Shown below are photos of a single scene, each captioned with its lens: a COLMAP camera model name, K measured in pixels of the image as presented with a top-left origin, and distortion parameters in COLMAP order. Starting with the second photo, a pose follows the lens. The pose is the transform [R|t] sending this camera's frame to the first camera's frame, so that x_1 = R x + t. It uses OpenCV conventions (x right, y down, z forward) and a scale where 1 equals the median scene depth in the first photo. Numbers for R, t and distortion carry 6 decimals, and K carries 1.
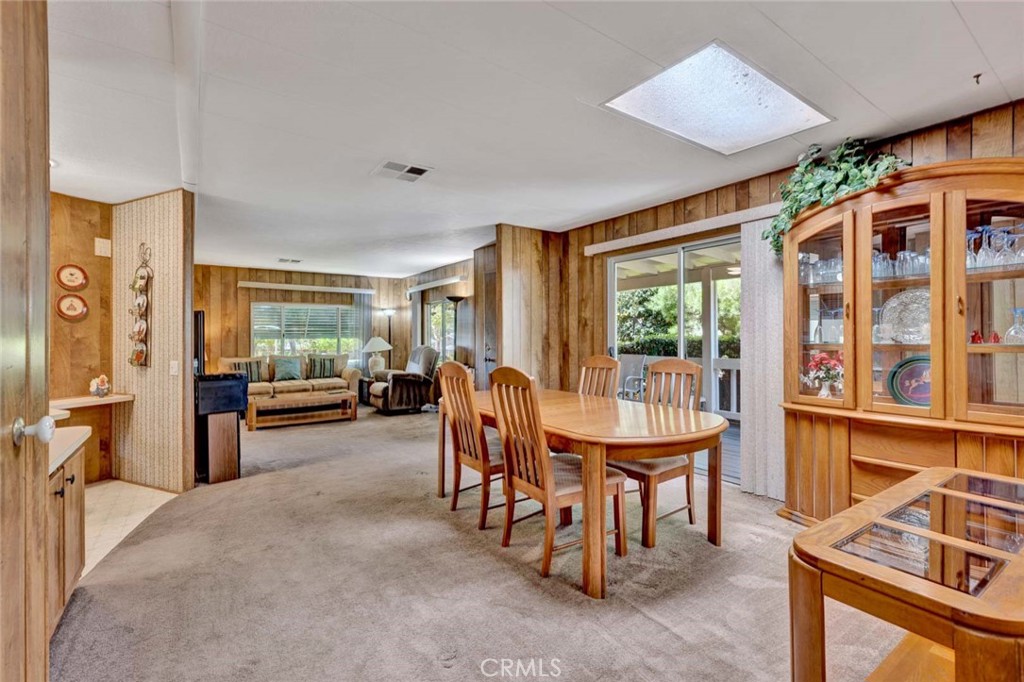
lens RADIAL K [[444.1, 0, 504.7], [0, 444.1, 328.0], [0, 0, 1]] dist [-0.003747, 0.000020]
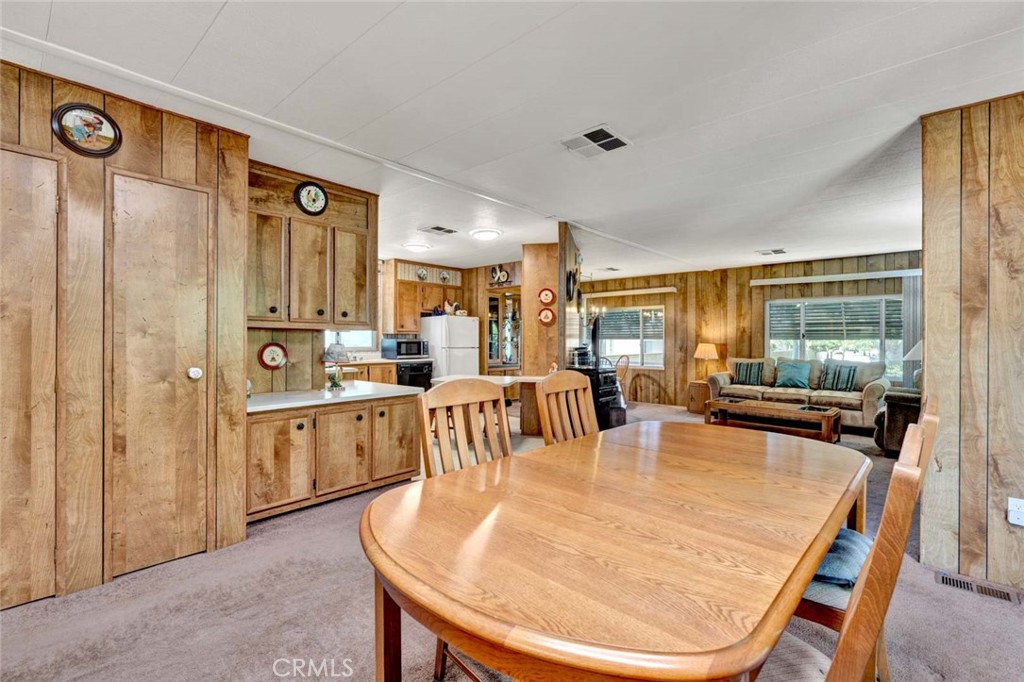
lens RADIAL K [[444.1, 0, 518.1], [0, 444.1, 340.8], [0, 0, 1]] dist [-0.003747, 0.000020]
pose [[0.224043, 0.015496, -0.974456, 0.232453], [0.013512, 0.999728, 0.019004, 0.002231], [0.974485, -0.017424, 0.223773, 0.274846]]
